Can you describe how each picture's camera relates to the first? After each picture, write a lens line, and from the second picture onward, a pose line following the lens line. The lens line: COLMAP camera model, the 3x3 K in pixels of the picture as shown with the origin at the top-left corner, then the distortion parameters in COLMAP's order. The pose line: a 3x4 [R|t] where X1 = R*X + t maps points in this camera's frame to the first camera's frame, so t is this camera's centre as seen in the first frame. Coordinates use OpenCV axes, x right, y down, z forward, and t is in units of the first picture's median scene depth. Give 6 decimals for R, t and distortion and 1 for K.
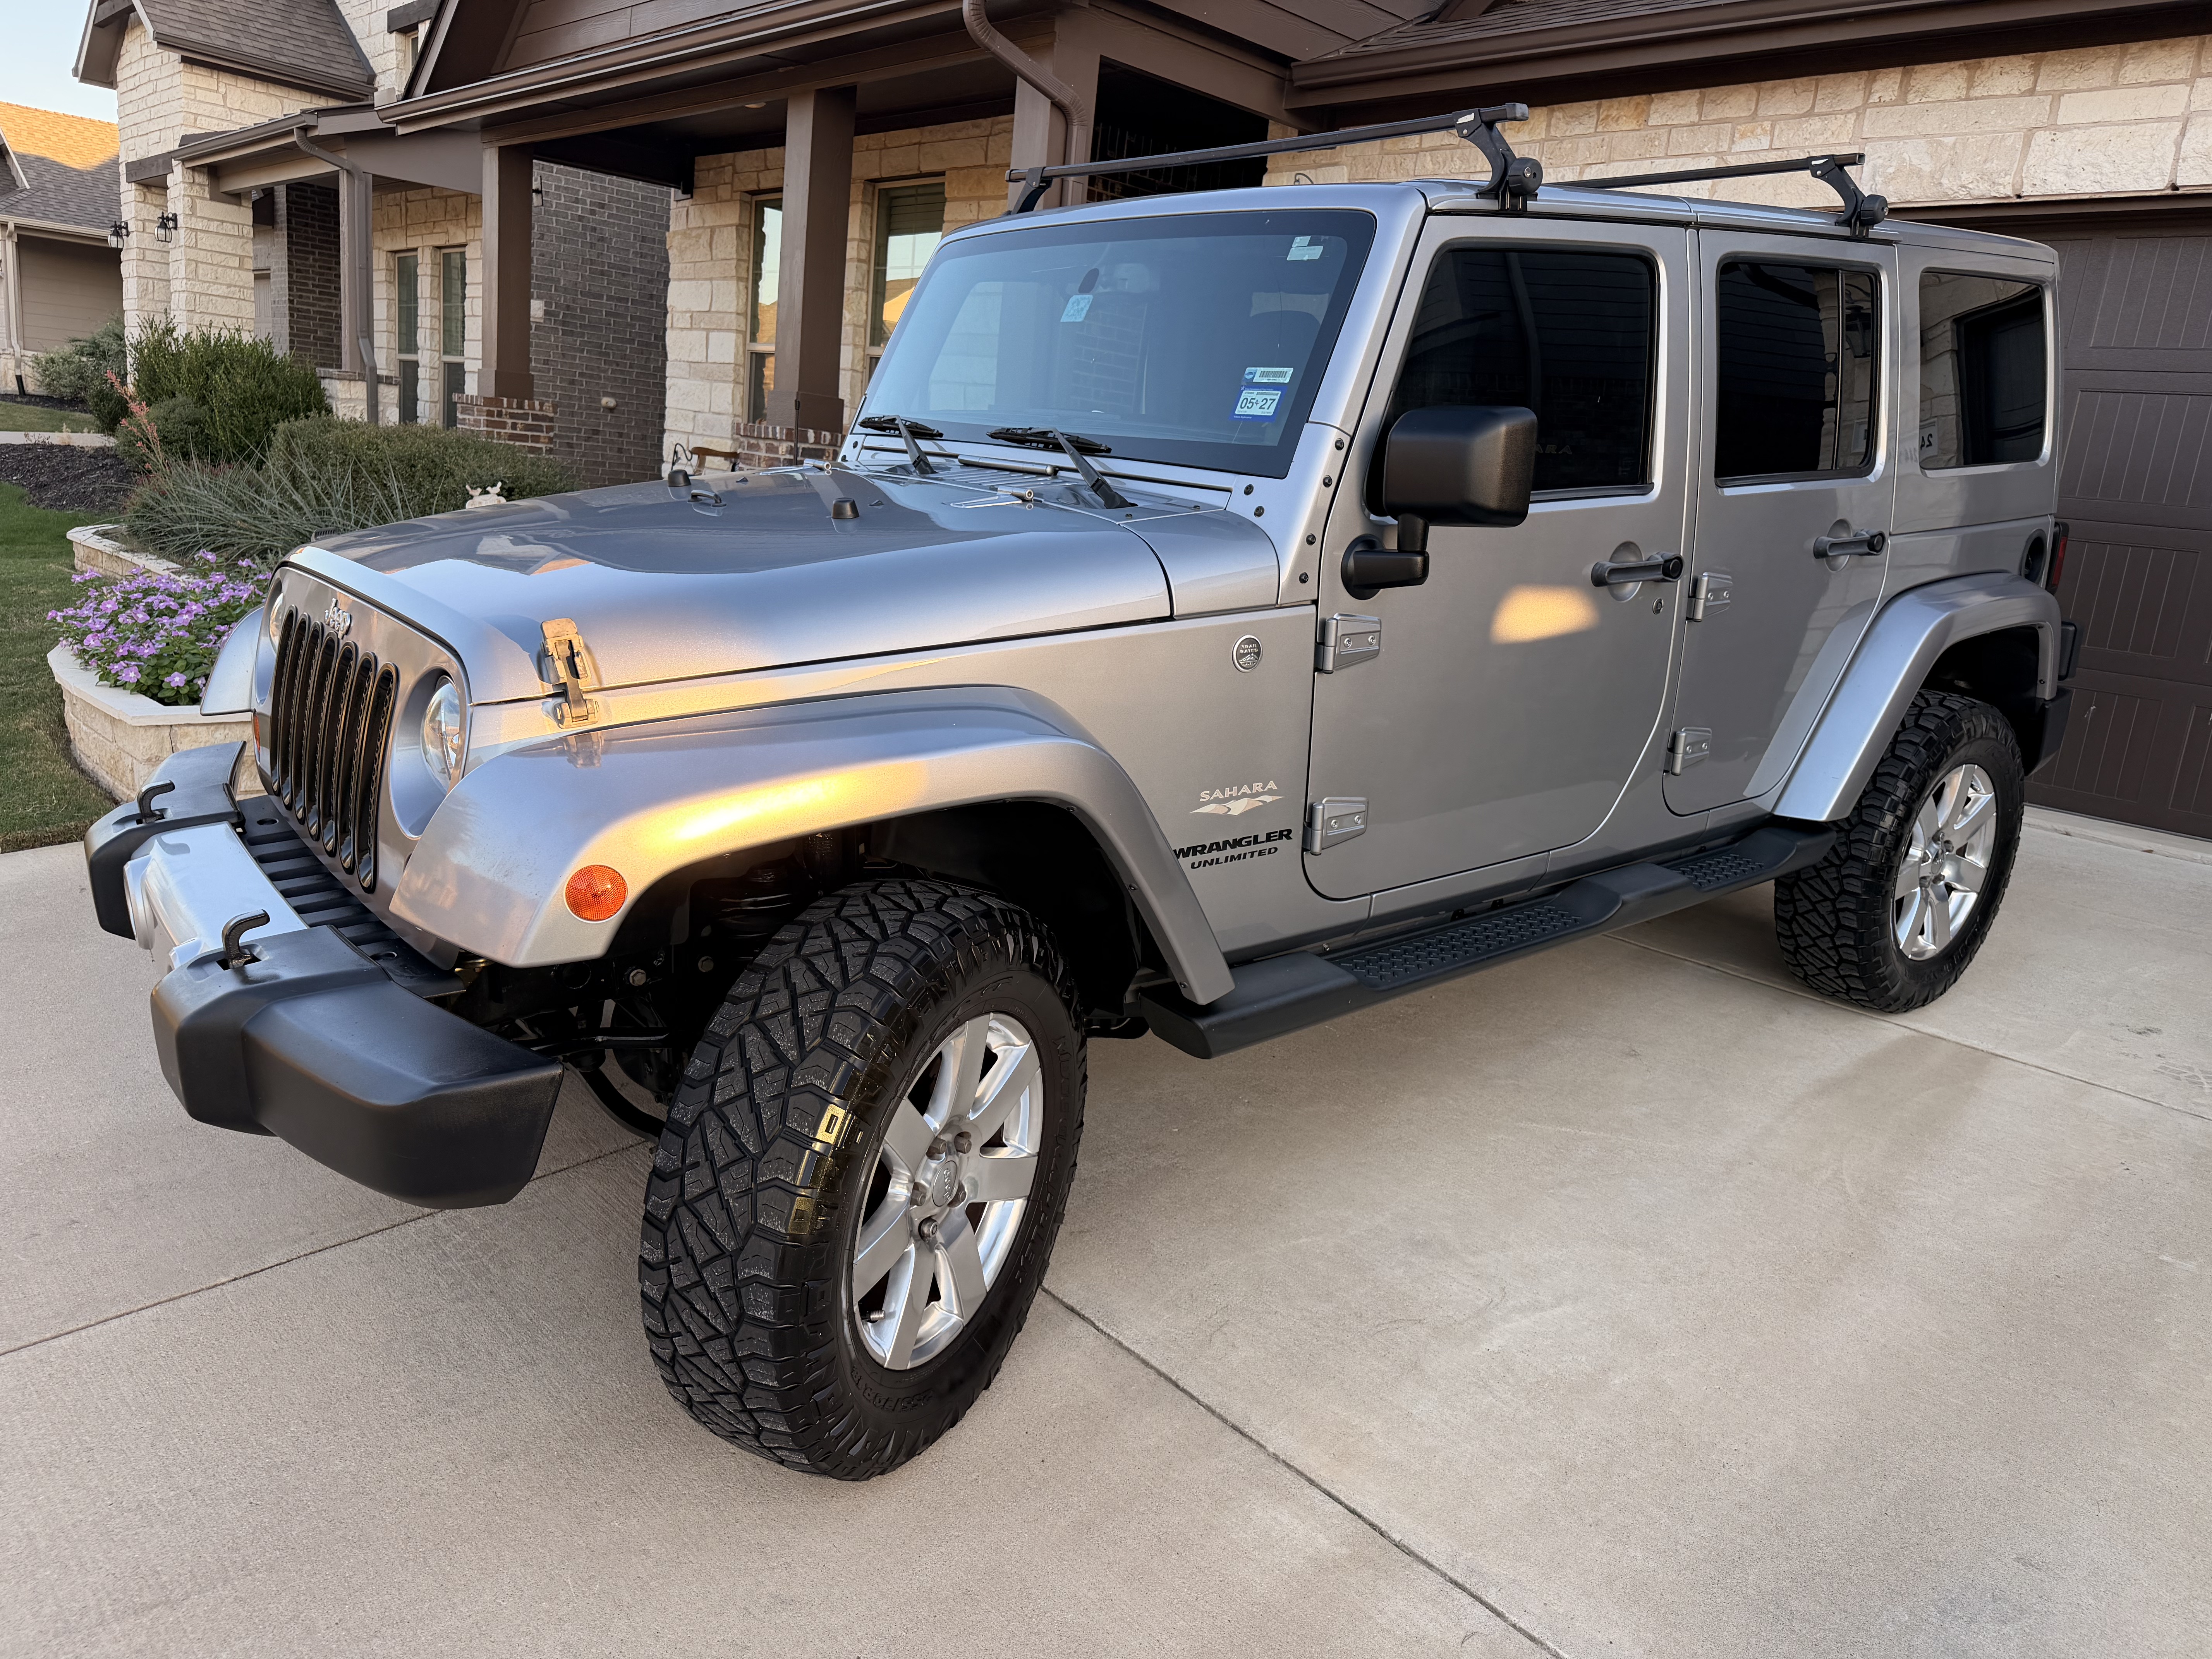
lens RADIAL K [[1517.5, 0, 1106.0], [0, 1517.5, 829.5], [0, 0, 1]] dist [0.147879, -0.290991]
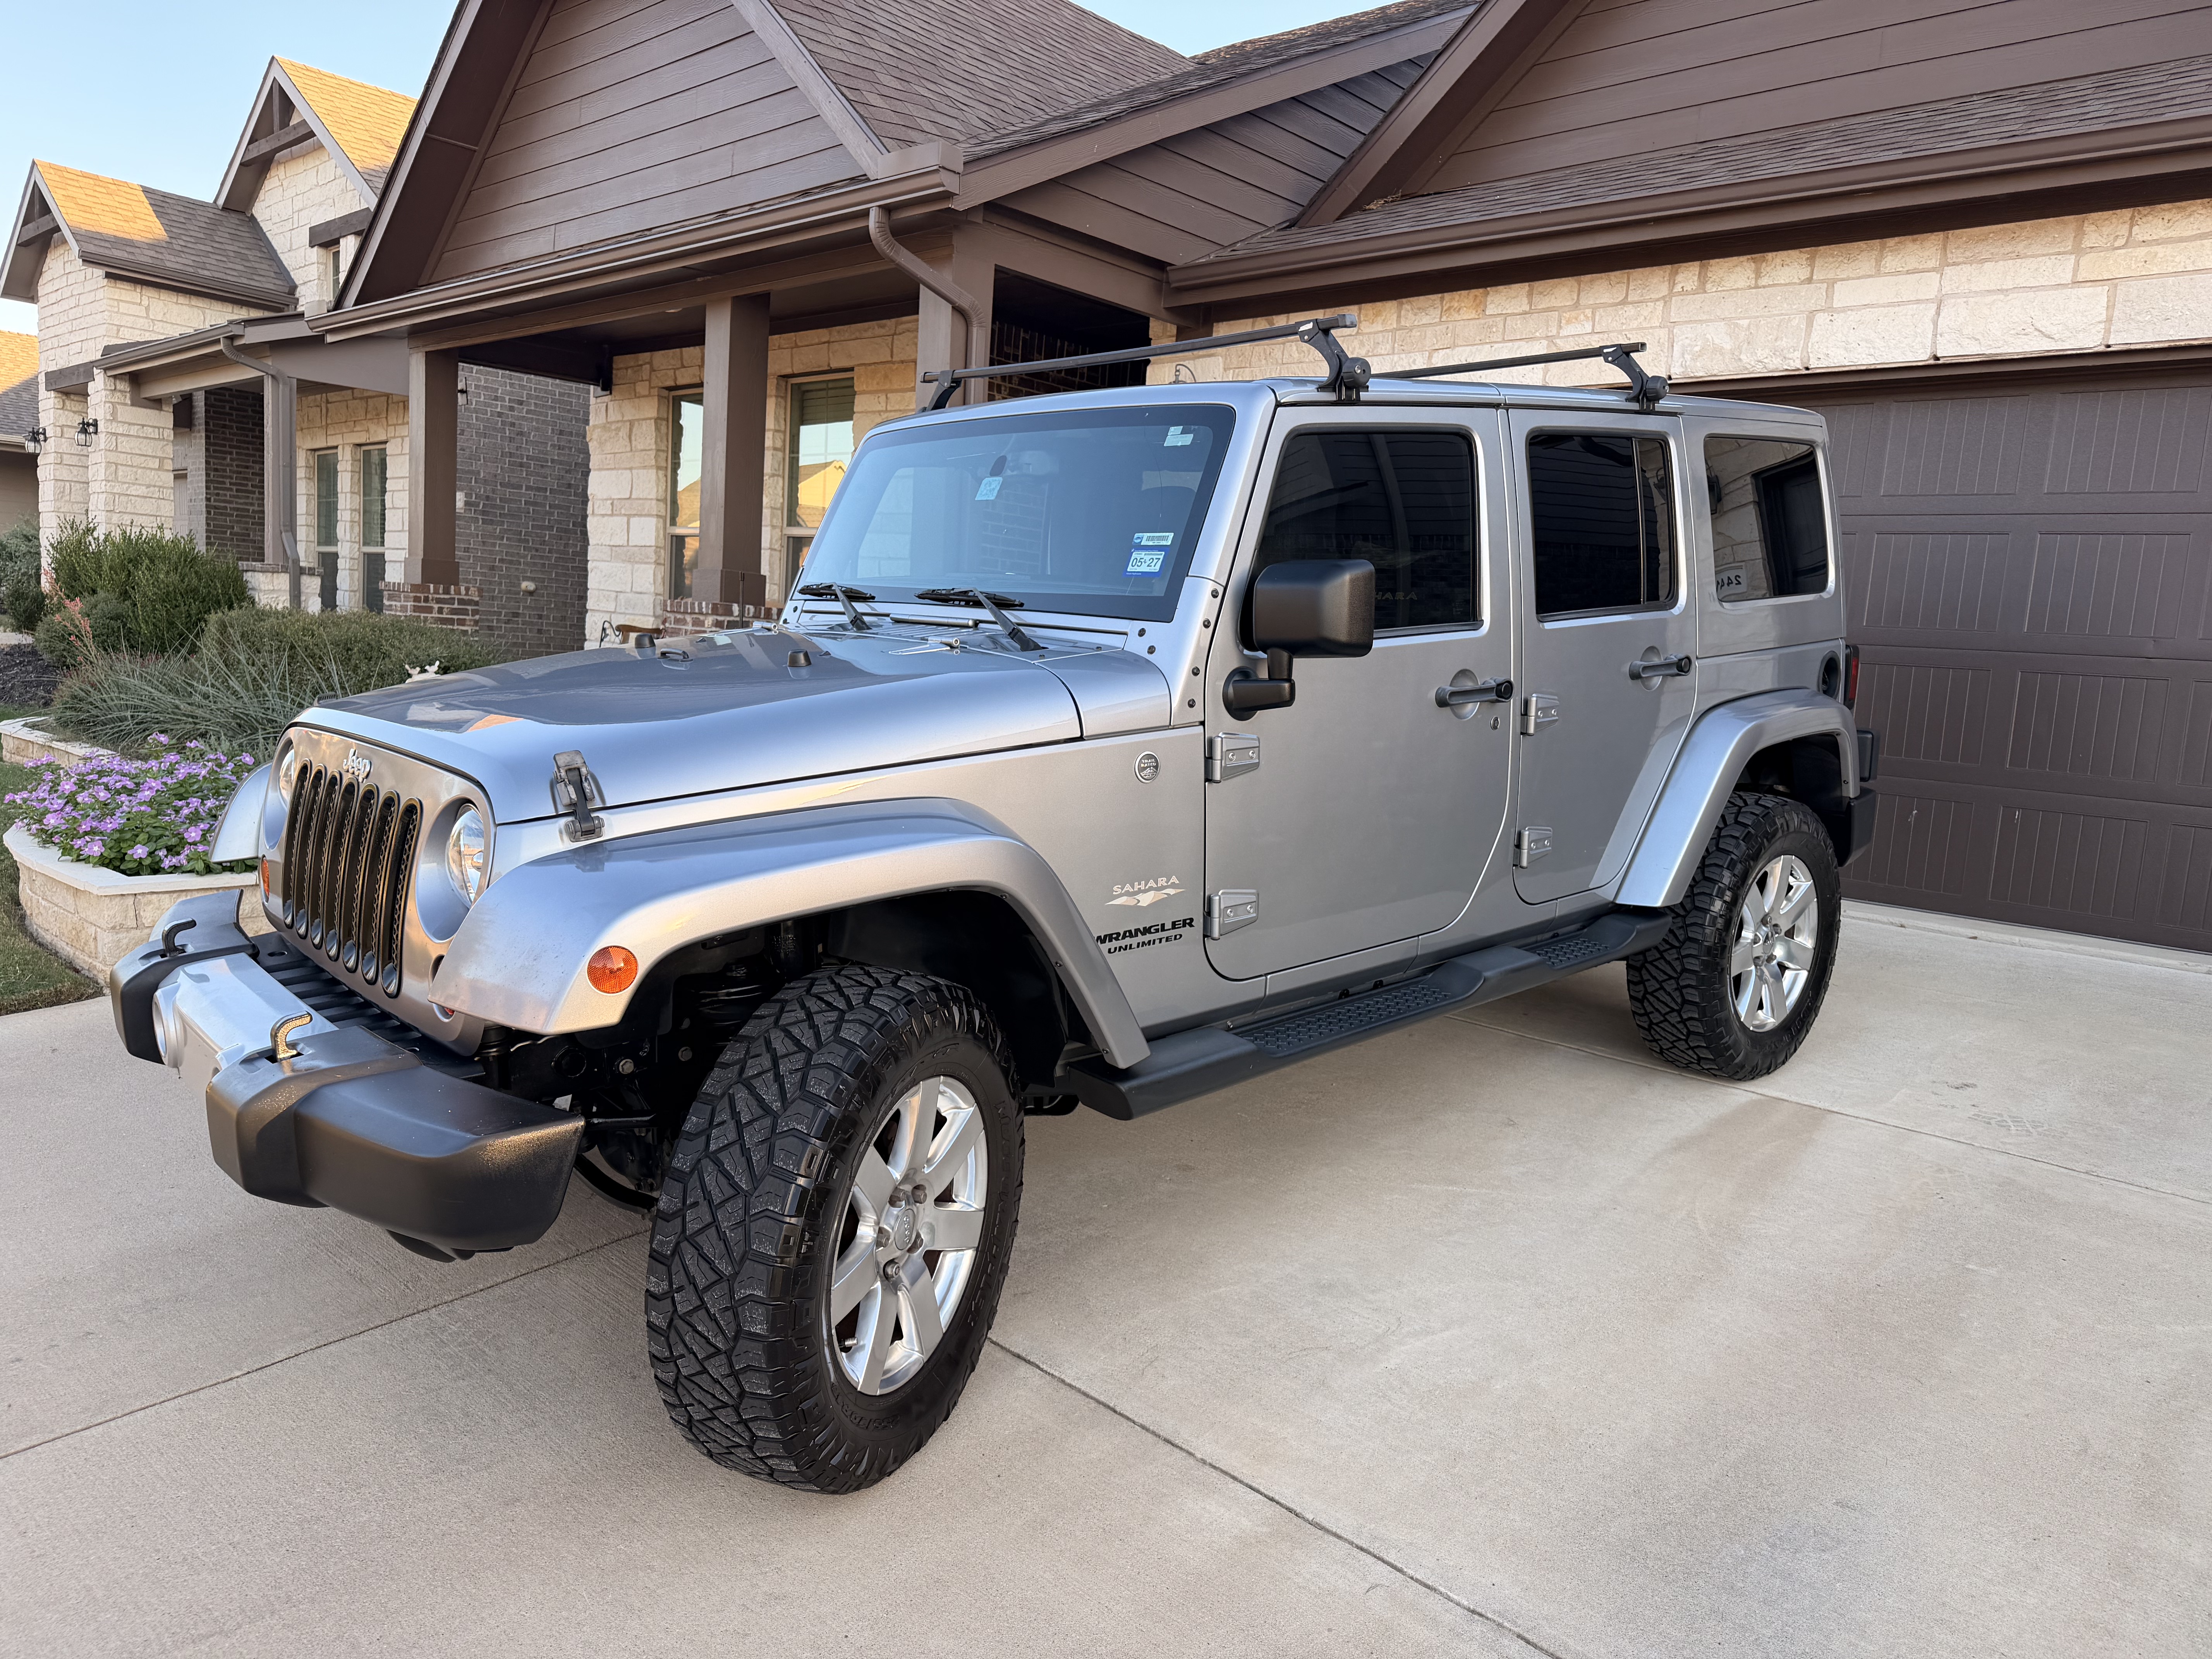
lens RADIAL K [[1517.5, 0, 1106.0], [0, 1517.5, 829.5], [0, 0, 1]] dist [0.147879, -0.290991]
pose [[0.997657, -0.038937, 0.056247, -0.006884], [0.044613, 0.993633, -0.103460, 0.051260], [-0.051860, 0.105727, 0.993042, -0.156967]]
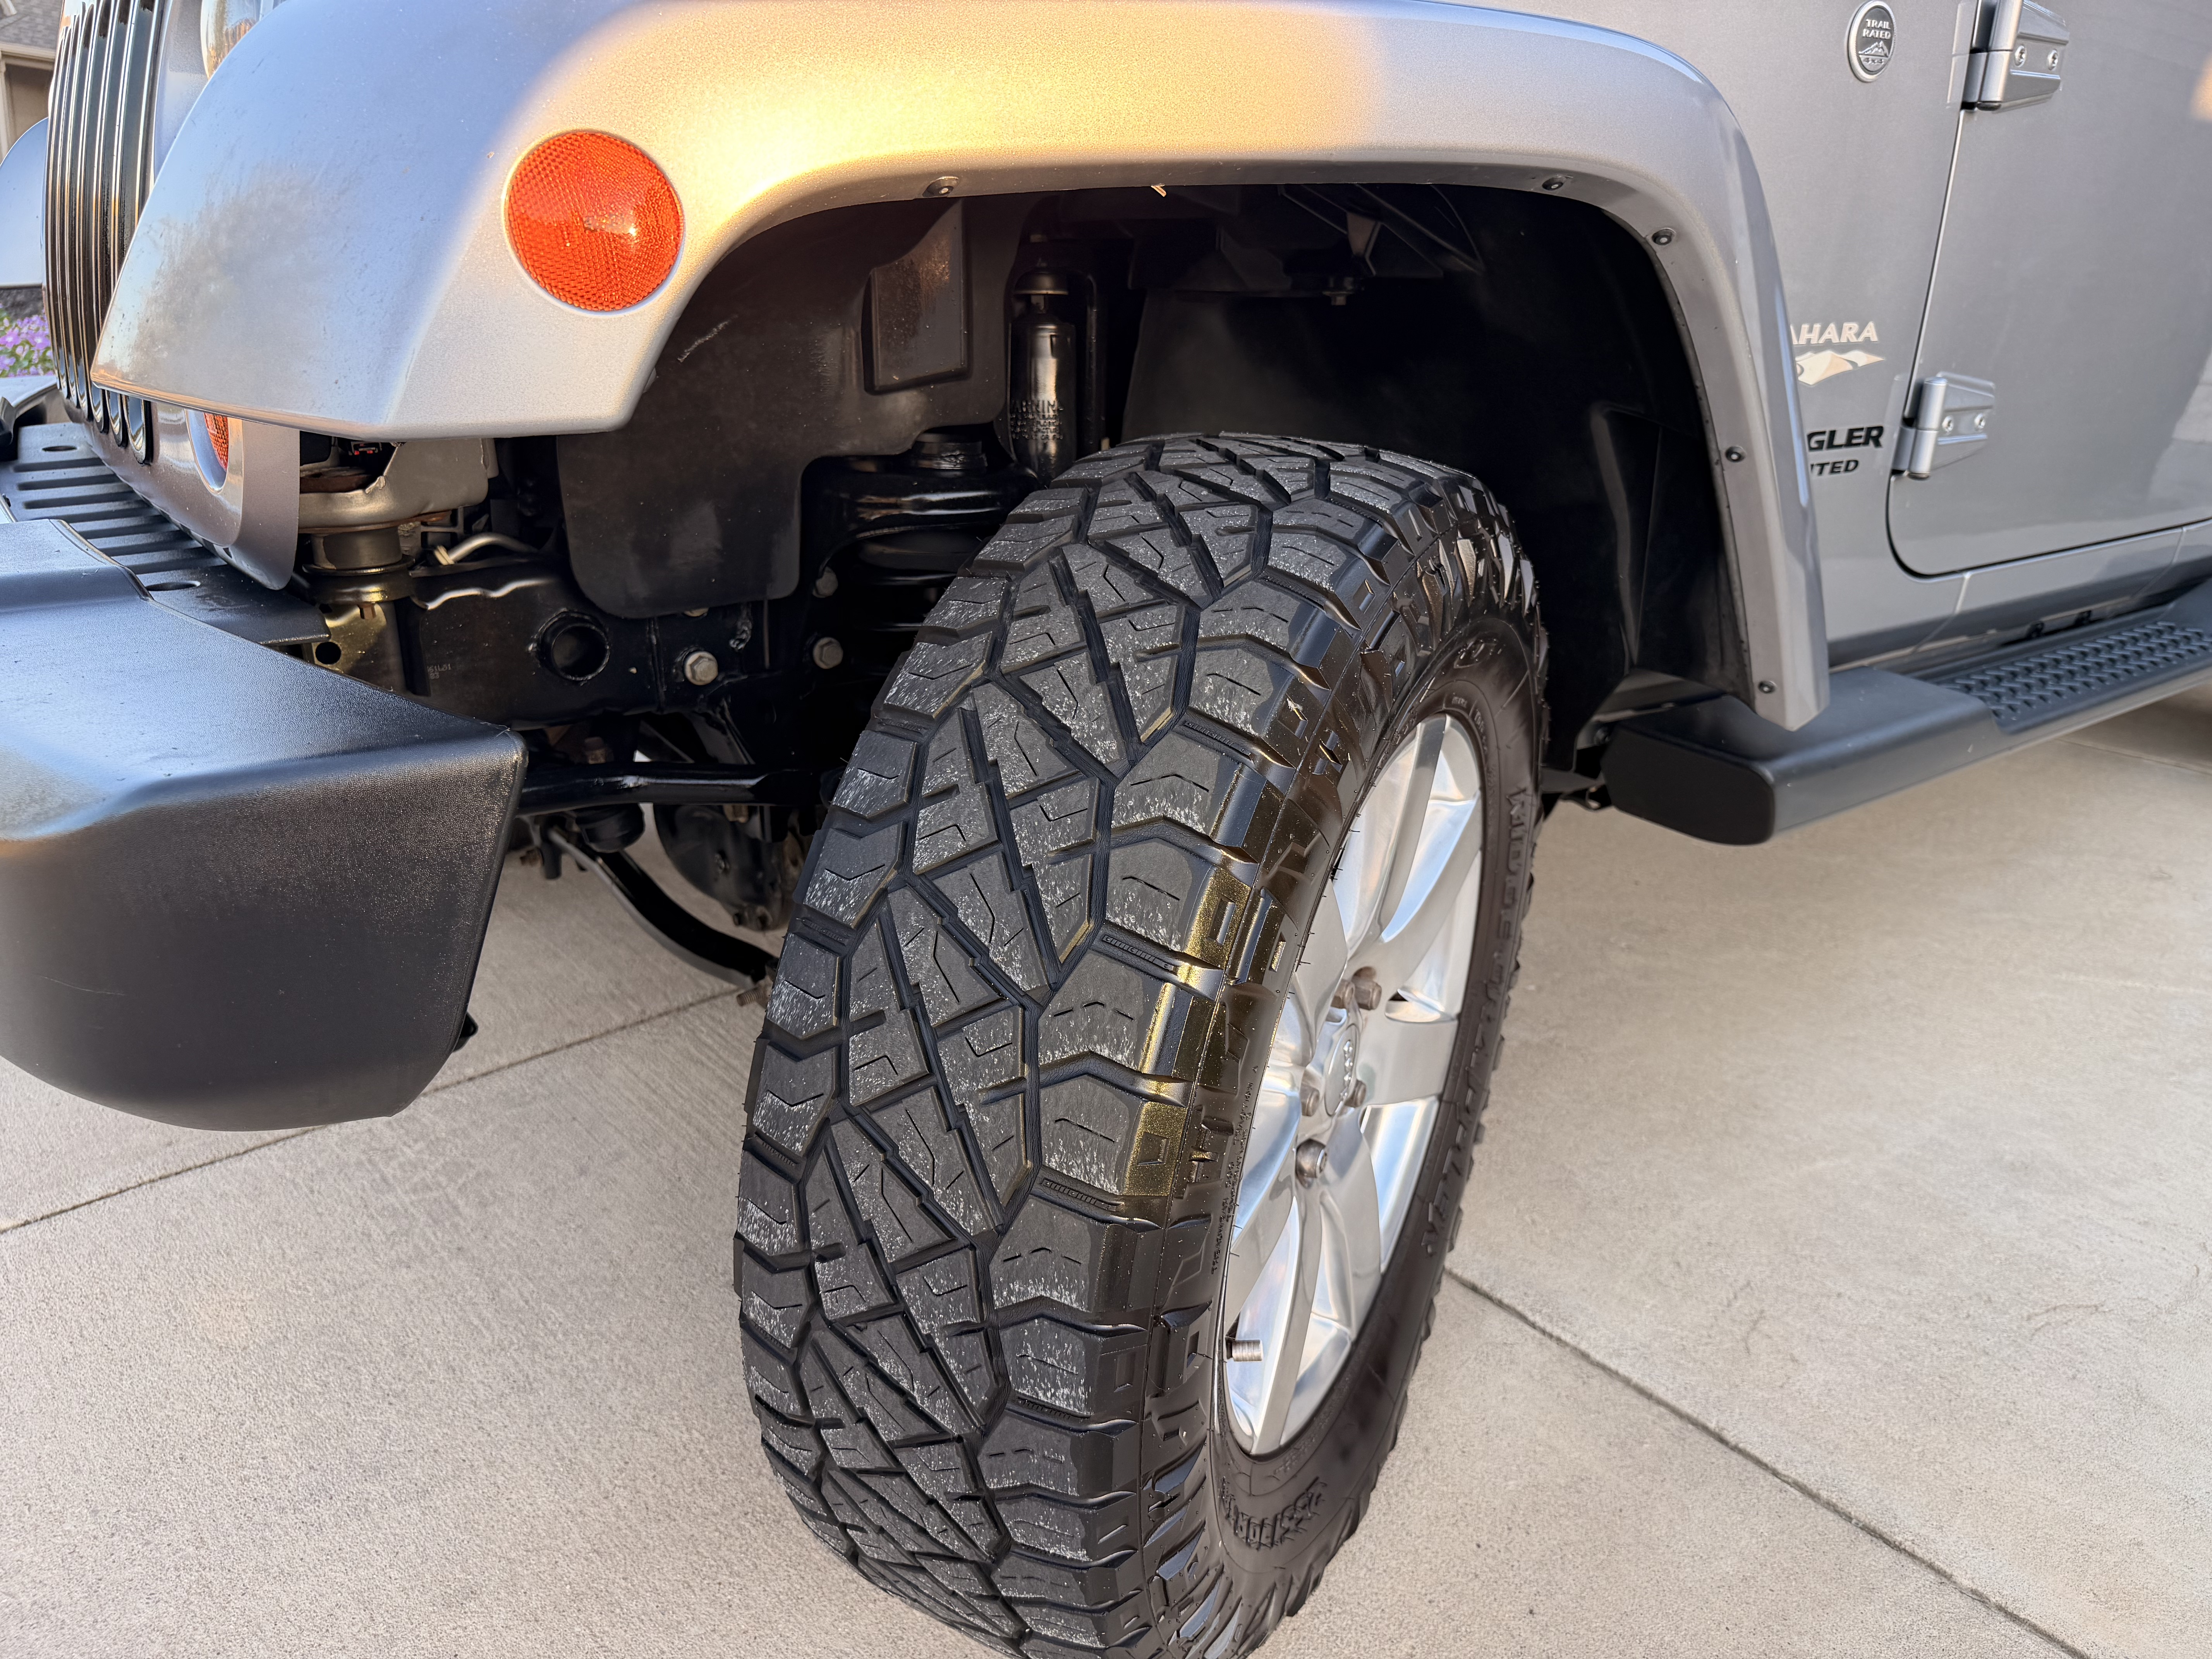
lens RADIAL K [[1517.5, 0, 1106.0], [0, 1517.5, 829.5], [0, 0, 1]] dist [0.147879, -0.290991]
pose [[0.999749, -0.002056, -0.022297, -0.146138], [0.003721, 0.997184, 0.074895, 0.103086], [0.022080, -0.074959, 0.996942, 0.450819]]
